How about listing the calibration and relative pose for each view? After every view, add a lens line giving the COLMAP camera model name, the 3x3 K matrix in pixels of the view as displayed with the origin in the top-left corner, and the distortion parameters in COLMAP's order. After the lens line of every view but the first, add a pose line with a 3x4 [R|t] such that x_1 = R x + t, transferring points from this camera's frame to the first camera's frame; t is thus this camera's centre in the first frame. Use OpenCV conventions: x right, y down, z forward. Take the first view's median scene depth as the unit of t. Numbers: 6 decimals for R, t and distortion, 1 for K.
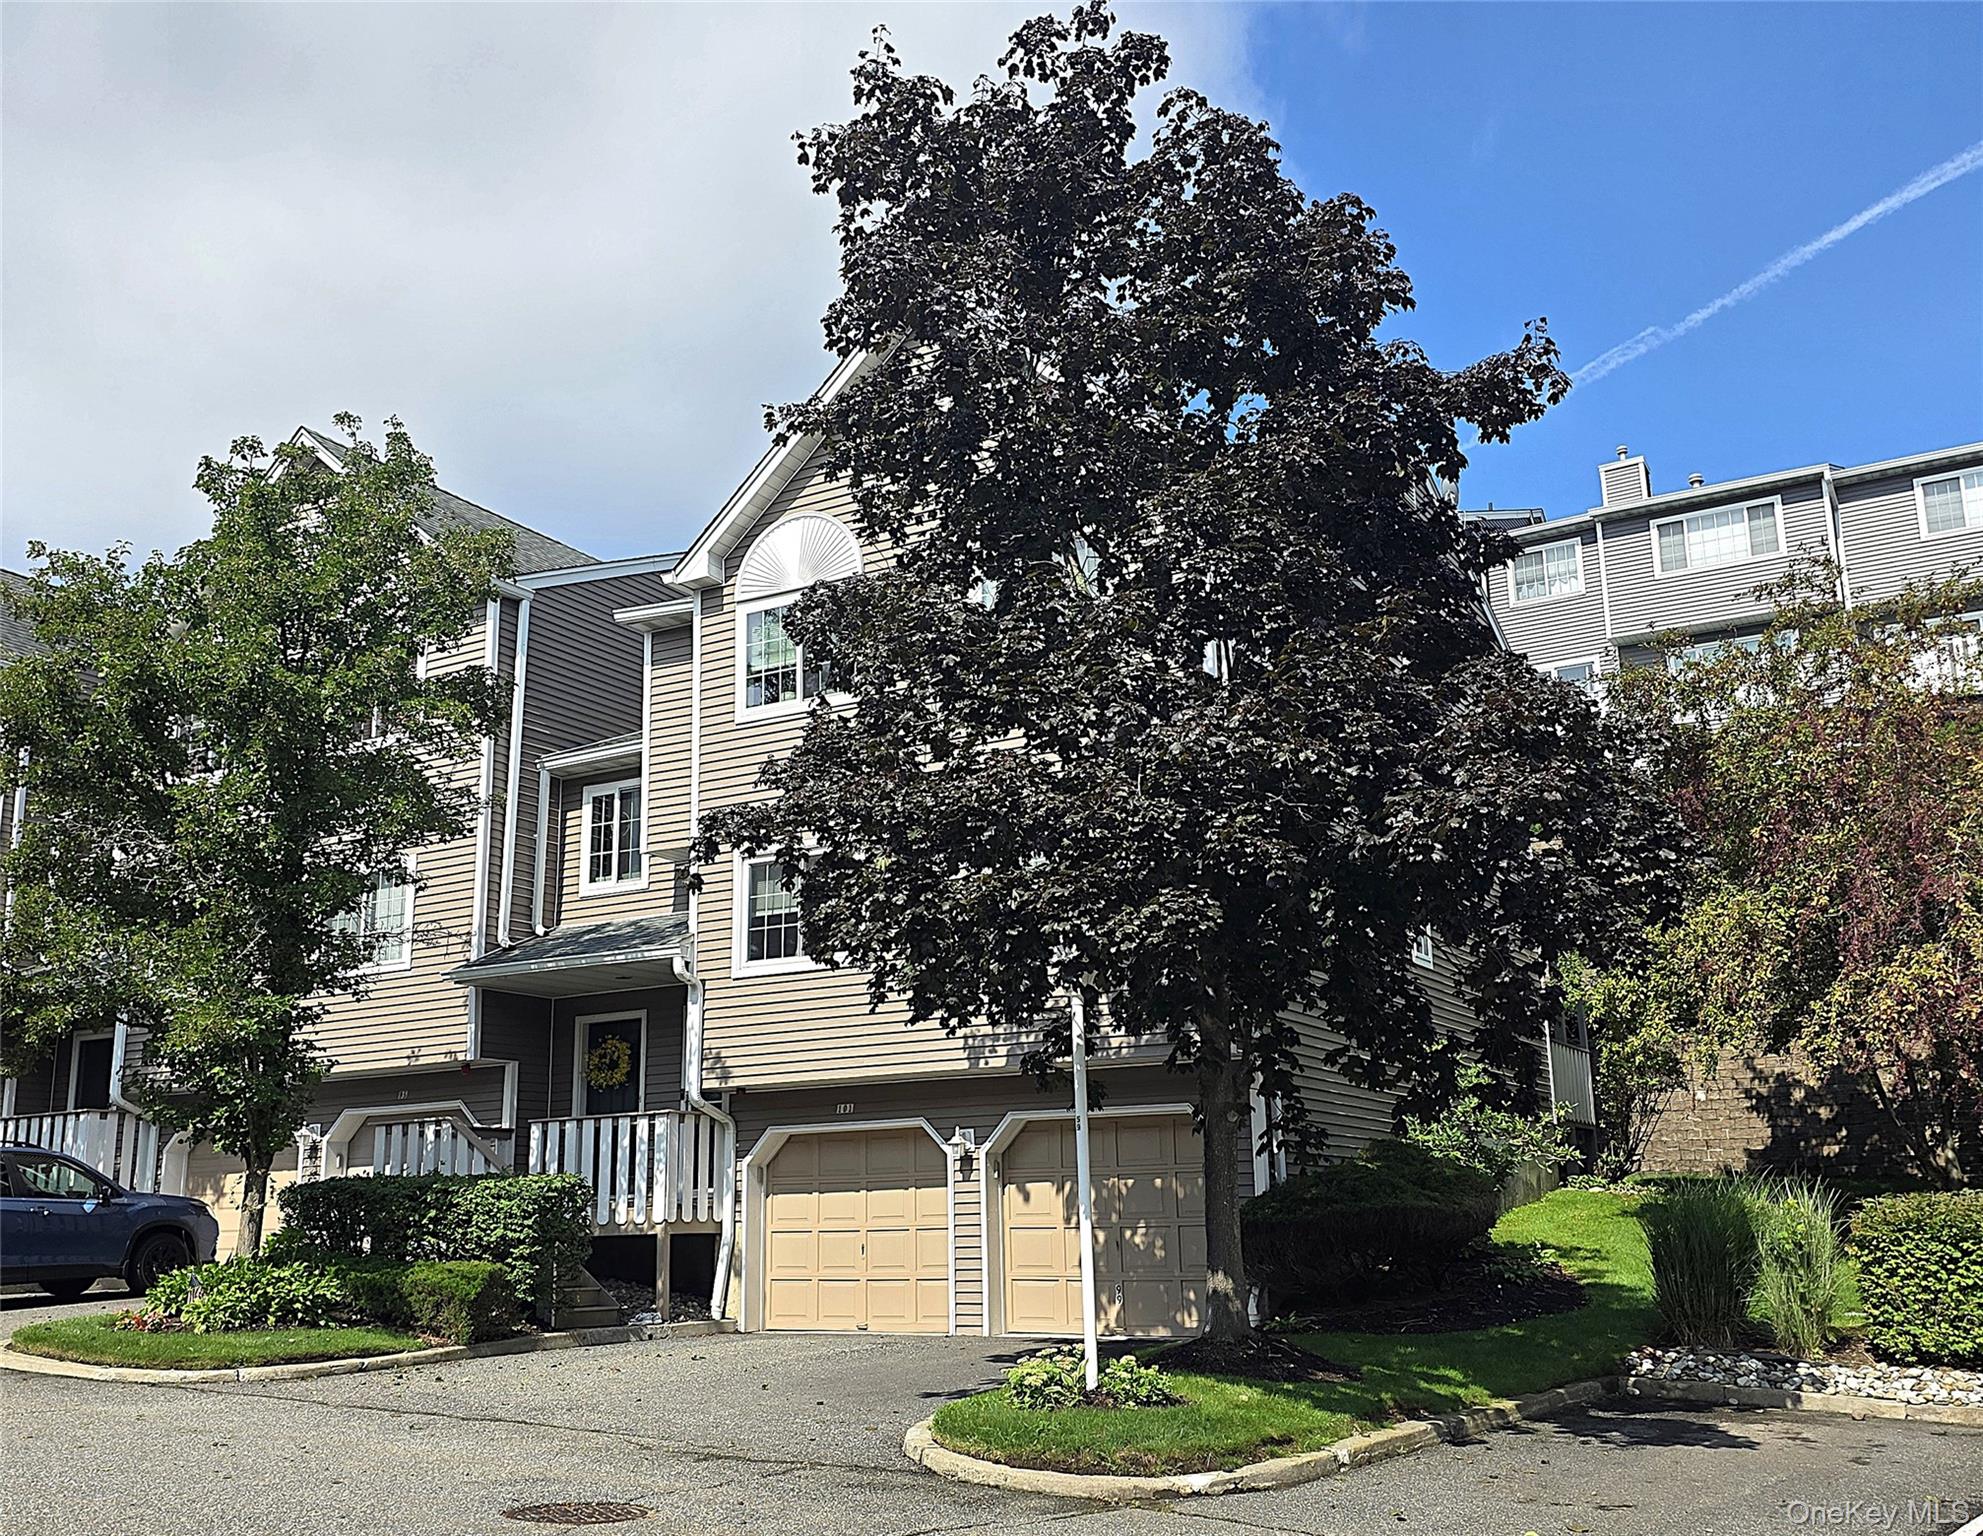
lens RADIAL K [[1896.4, 0, 991.0], [0, 1896.4, 767.6], [0, 0, 1]] dist [0.072945, 0.000000]
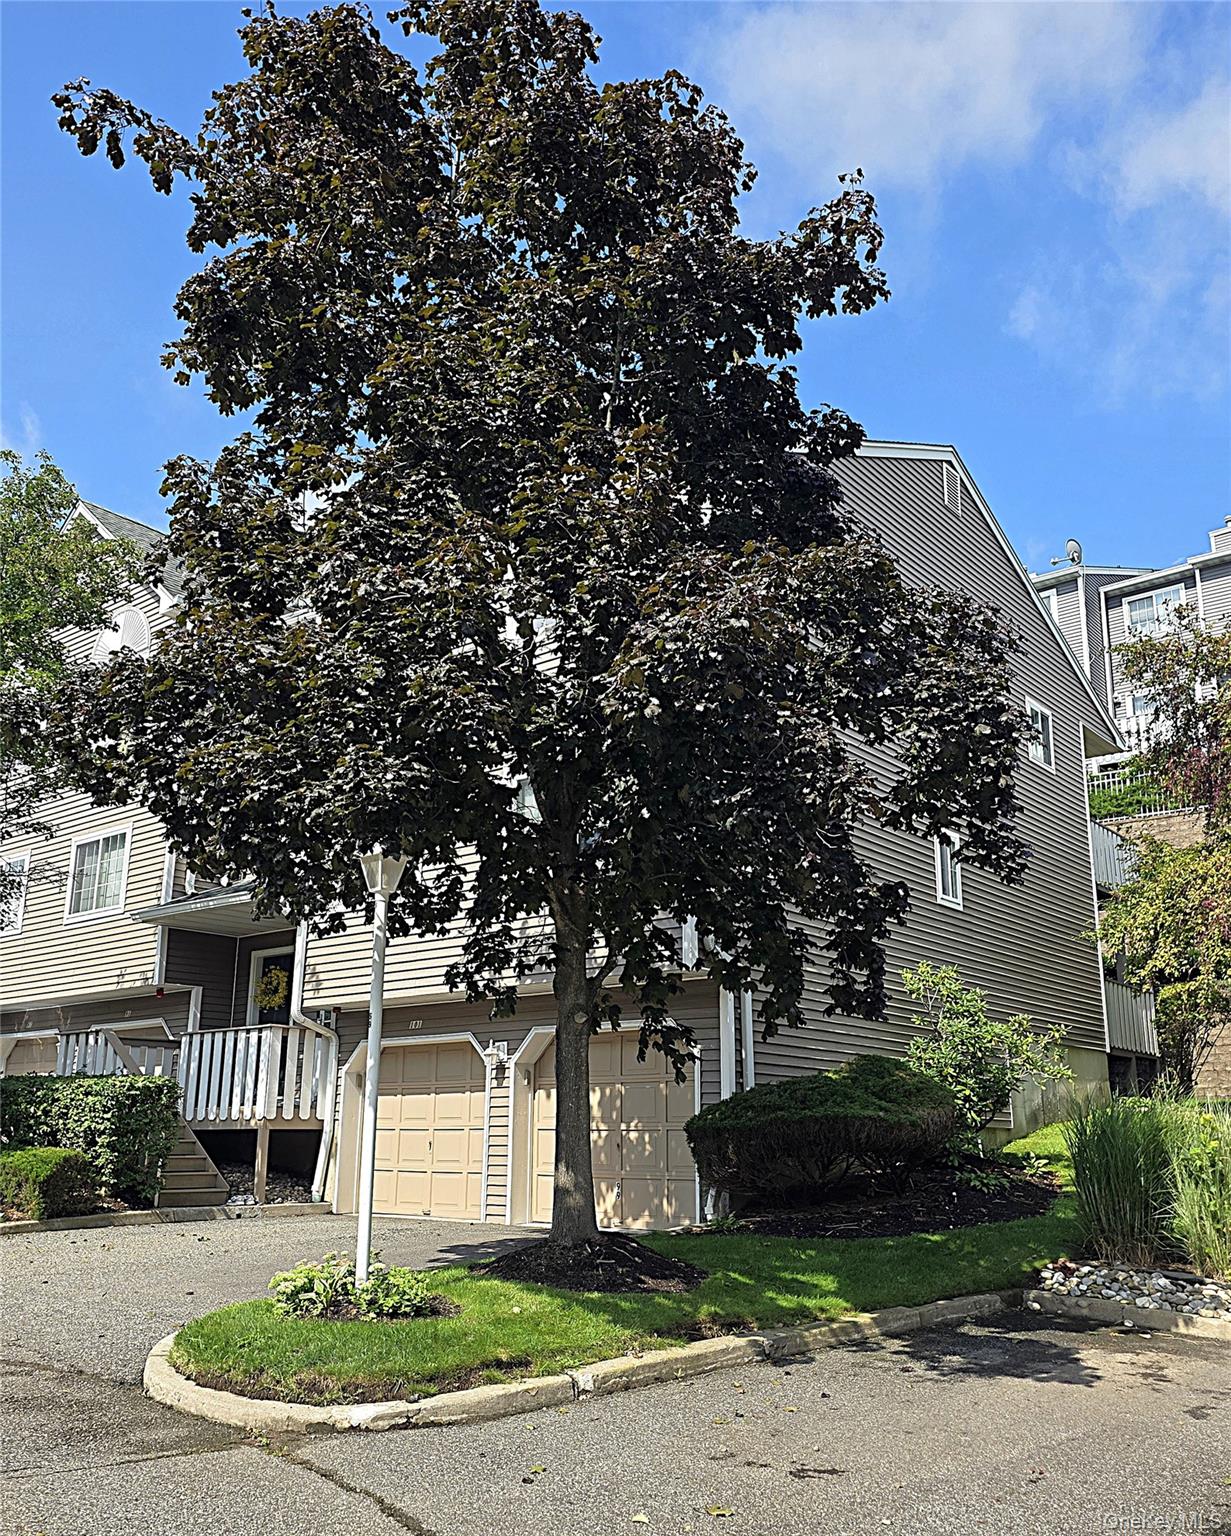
lens RADIAL K [[1297.6, 0, 631.4], [0, 1297.6, 804.3], [0, 0, 1]] dist [0.060267, -0.018116]
pose [[0.987630, -0.015924, -0.155990, 0.191957], [0.014437, 0.999839, -0.010663, 0.057615], [0.156135, 0.008279, 0.987701, 0.242294]]
